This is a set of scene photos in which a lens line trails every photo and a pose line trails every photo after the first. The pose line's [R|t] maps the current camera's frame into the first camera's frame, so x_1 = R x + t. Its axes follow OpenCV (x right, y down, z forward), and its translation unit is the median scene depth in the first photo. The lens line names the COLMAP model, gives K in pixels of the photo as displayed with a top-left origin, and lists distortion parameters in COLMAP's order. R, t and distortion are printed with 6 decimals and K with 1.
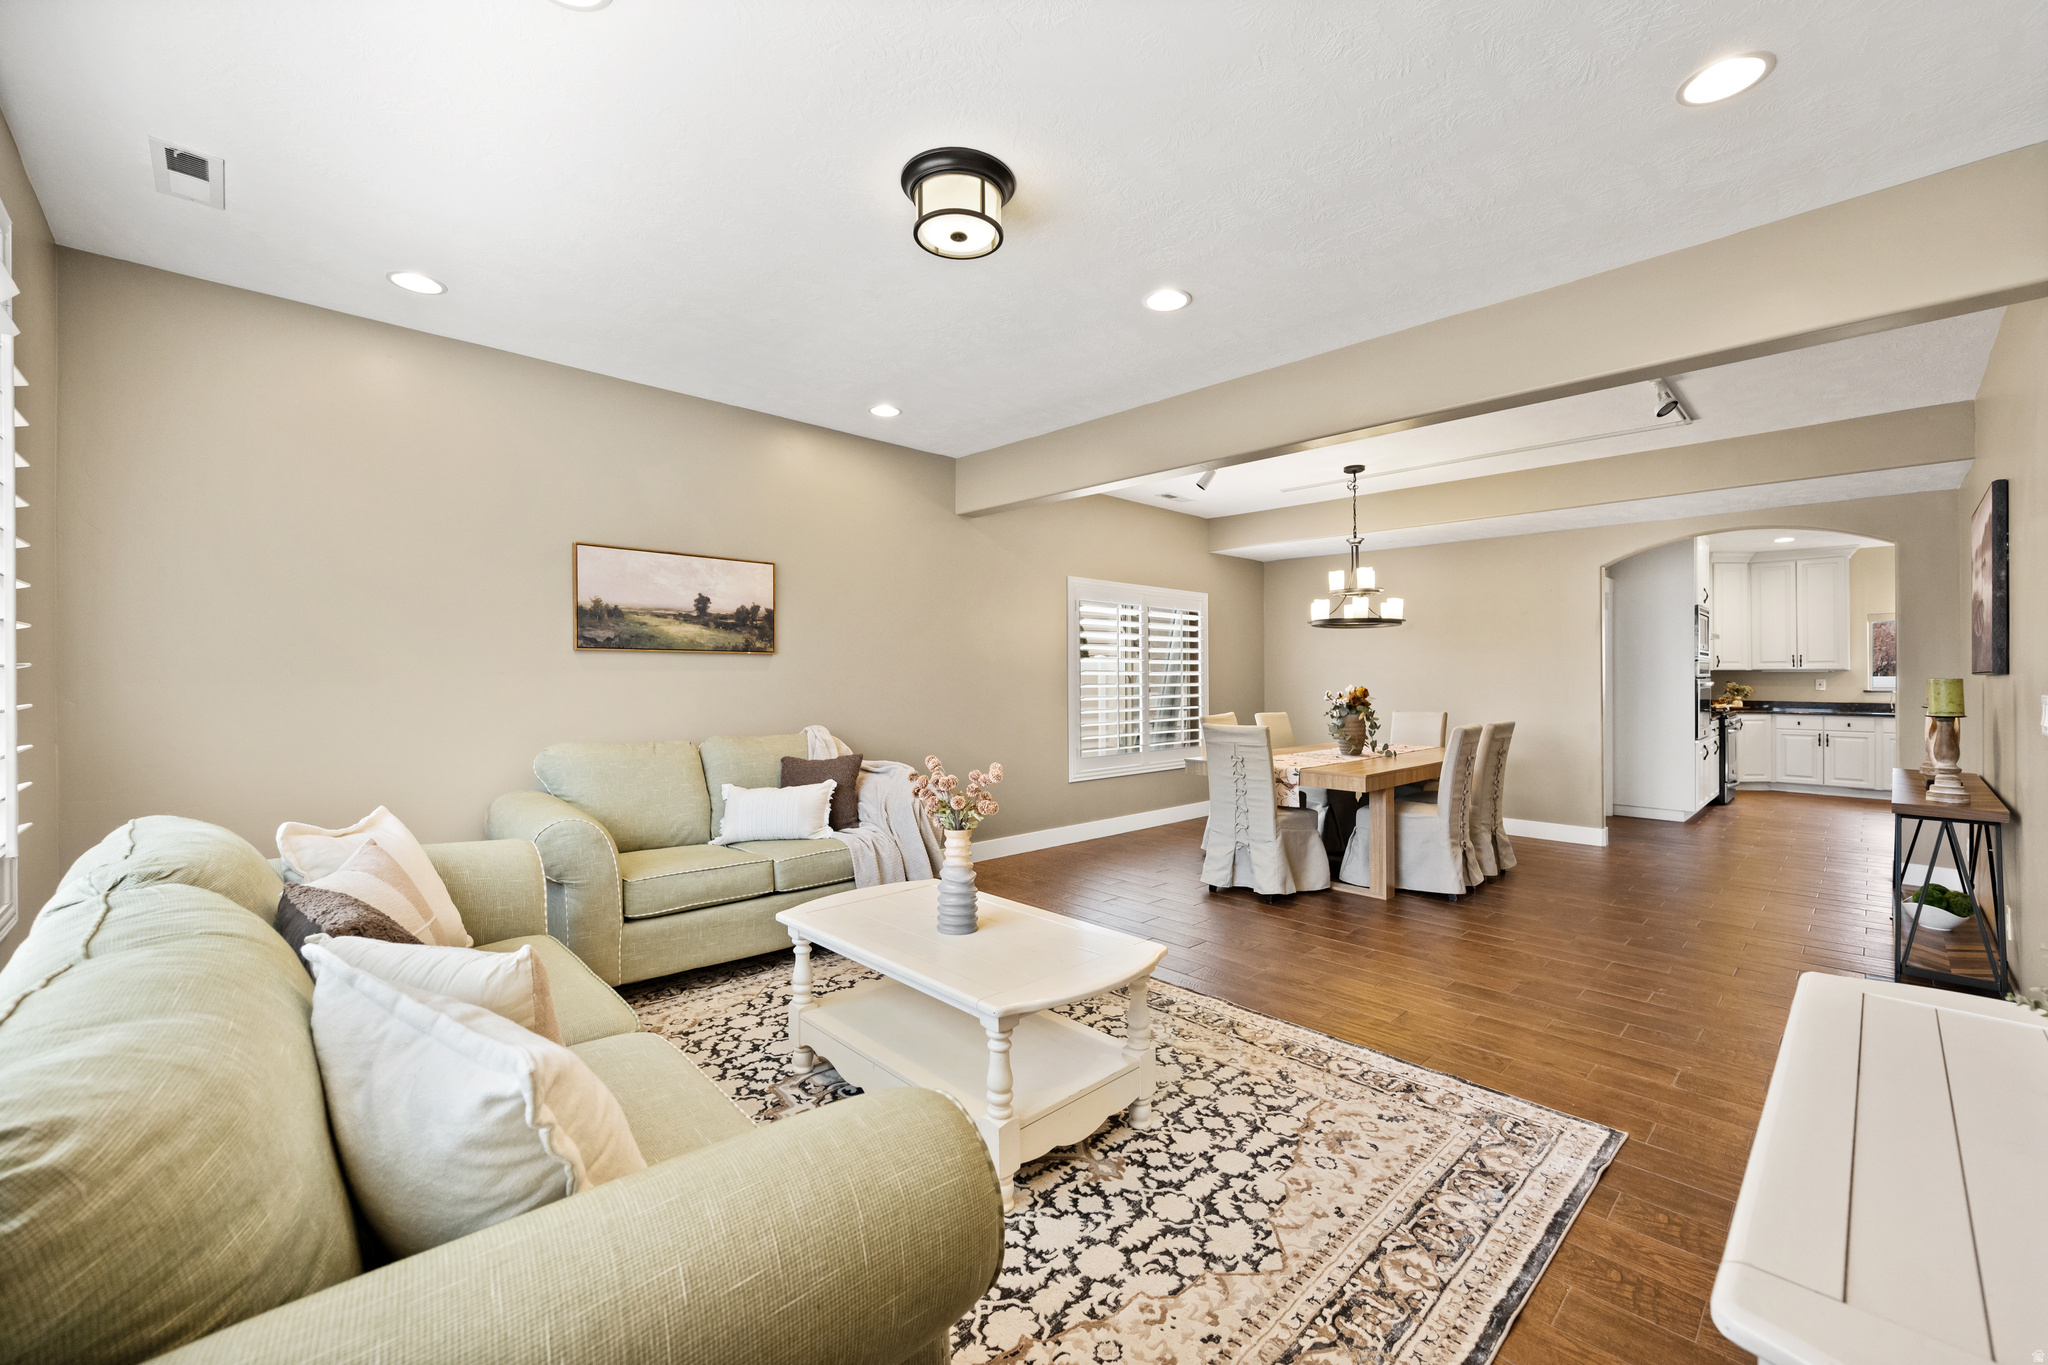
lens RADIAL K [[829.4, 0, 1027.0], [0, 829.4, 676.3], [0, 0, 1]] dist [-0.001000, -0.000034]
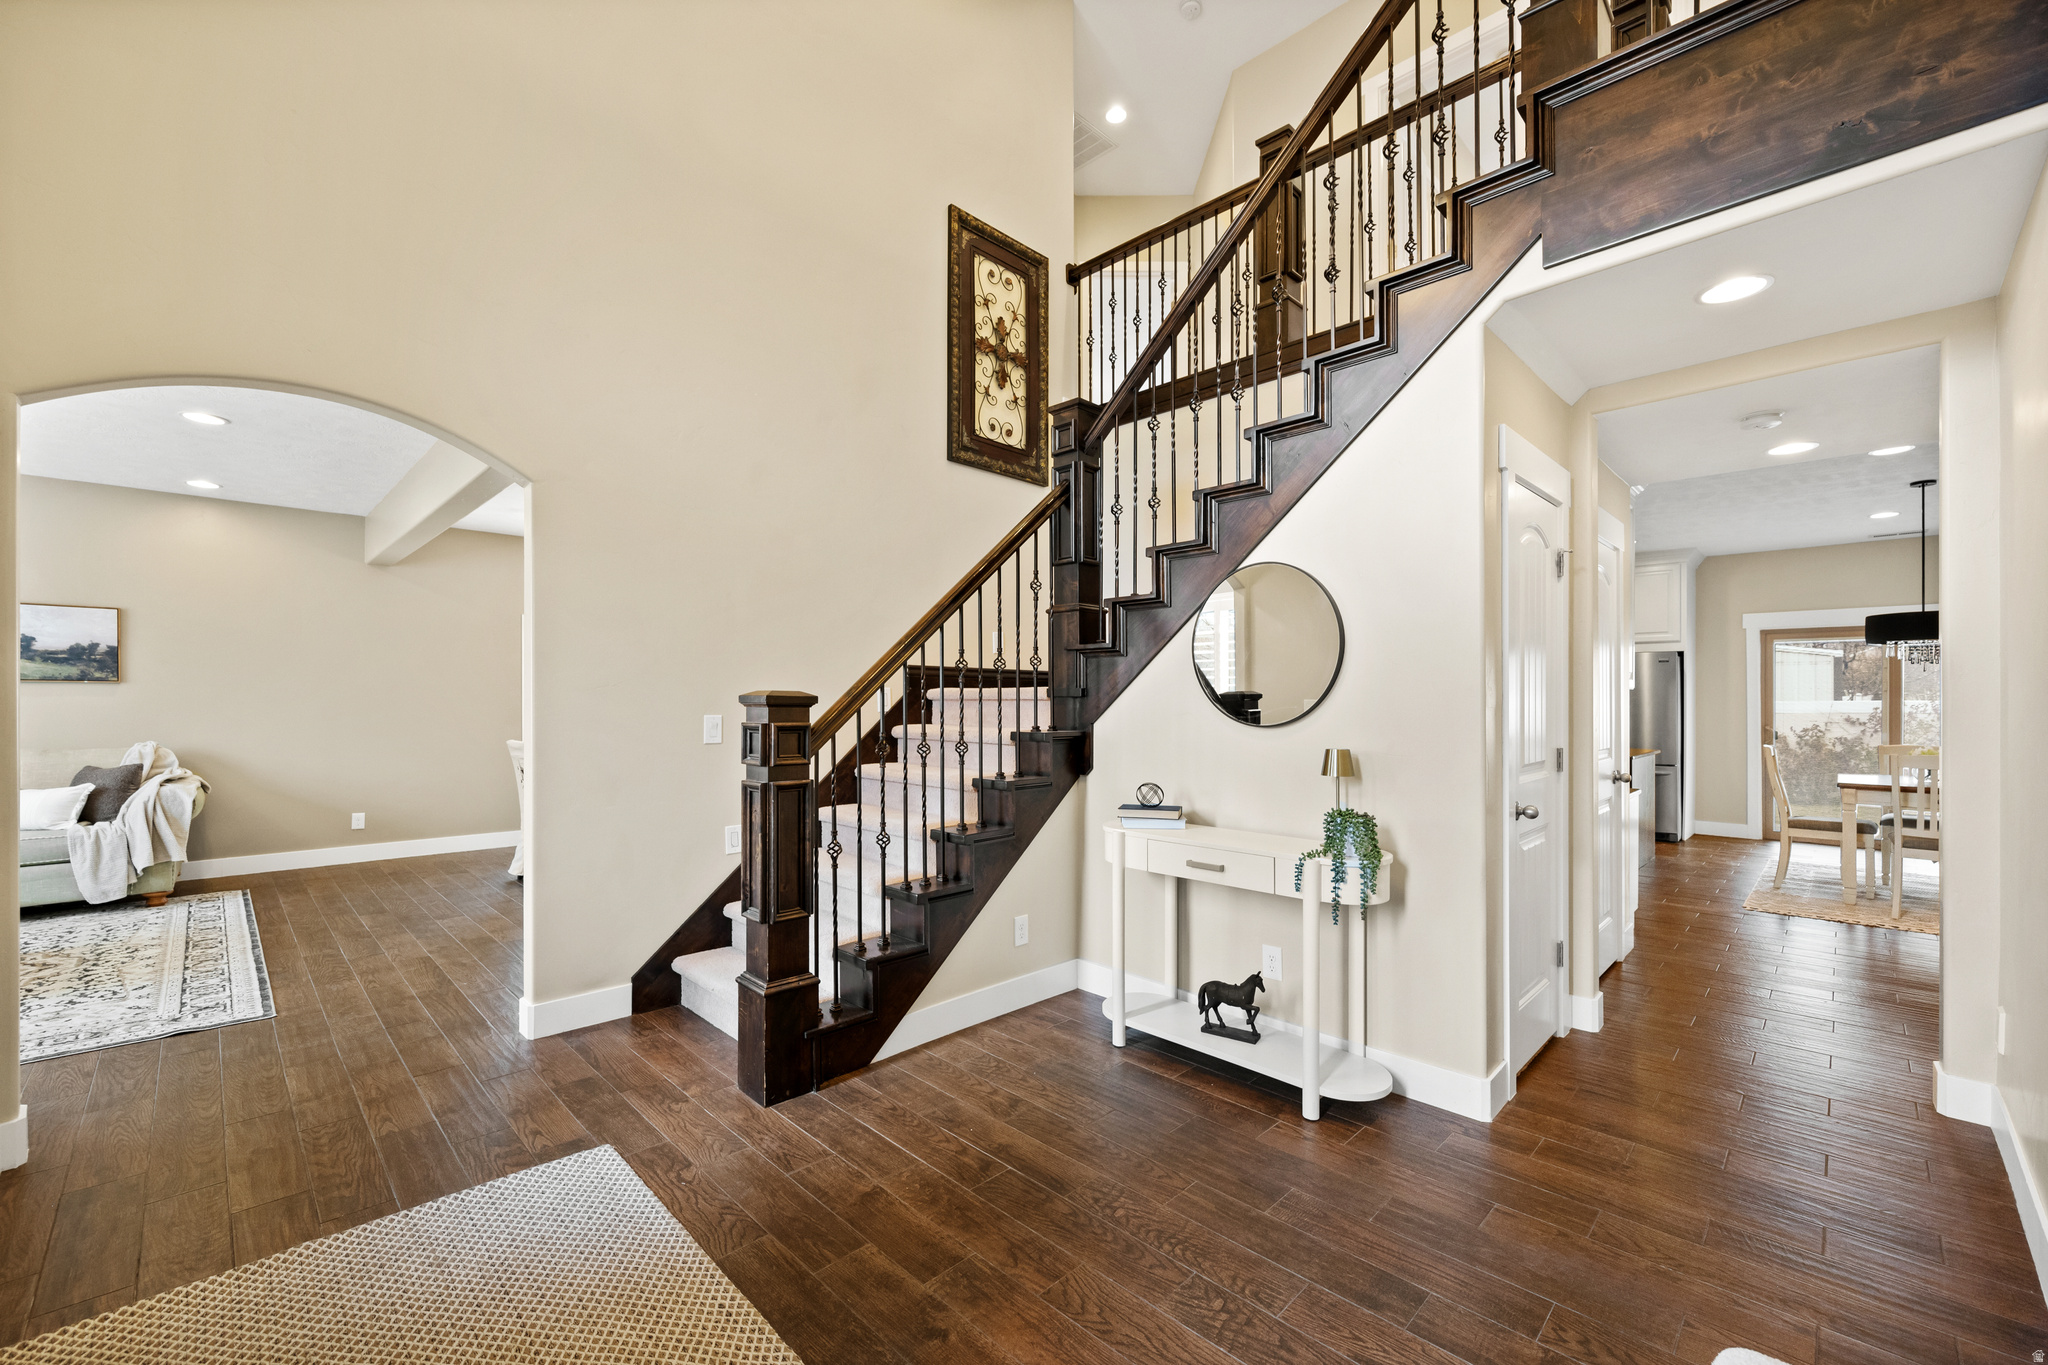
lens RADIAL K [[829.4, 0, 1021.2], [0, 829.4, 693.6], [0, 0, 1]] dist [-0.001000, -0.000034]
pose [[0.999975, 0.000013, 0.007074, 1.075761], [0.000021, 0.999988, -0.004812, -0.004306], [-0.007074, 0.004812, 0.999963, -0.250797]]
